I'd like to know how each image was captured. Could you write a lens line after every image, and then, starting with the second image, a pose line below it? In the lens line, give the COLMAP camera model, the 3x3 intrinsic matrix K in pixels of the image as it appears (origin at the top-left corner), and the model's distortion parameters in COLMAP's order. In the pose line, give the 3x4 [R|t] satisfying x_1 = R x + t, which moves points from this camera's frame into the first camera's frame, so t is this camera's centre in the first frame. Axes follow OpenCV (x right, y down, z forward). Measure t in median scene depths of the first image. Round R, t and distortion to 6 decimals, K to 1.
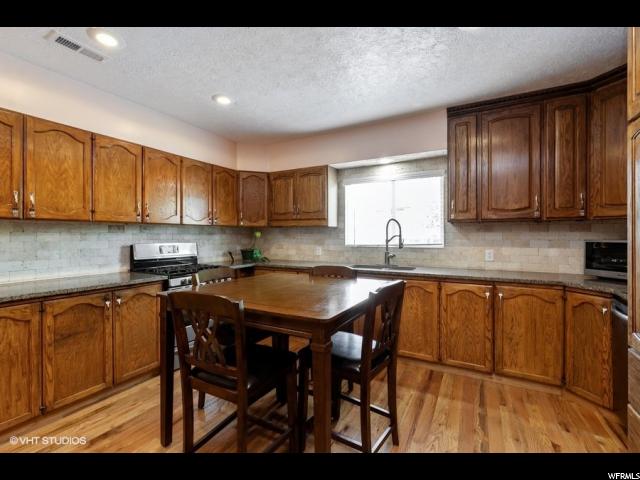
lens RADIAL K [[294.6, 0, 320.0], [0, 294.6, 240.0], [0, 0, 1]] dist [-0.000122, 0.000030]
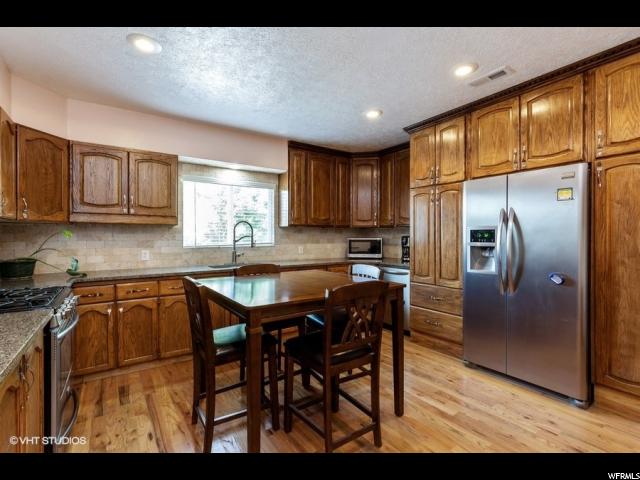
lens RADIAL K [[294.6, 0, 320.0], [0, 294.6, 240.0], [0, 0, 1]] dist [-0.000122, 0.000030]
pose [[0.454500, -0.012263, 0.890663, -0.629502], [0.013914, 0.999881, 0.006667, -0.003761], [-0.890638, 0.009363, 0.454616, 0.248083]]
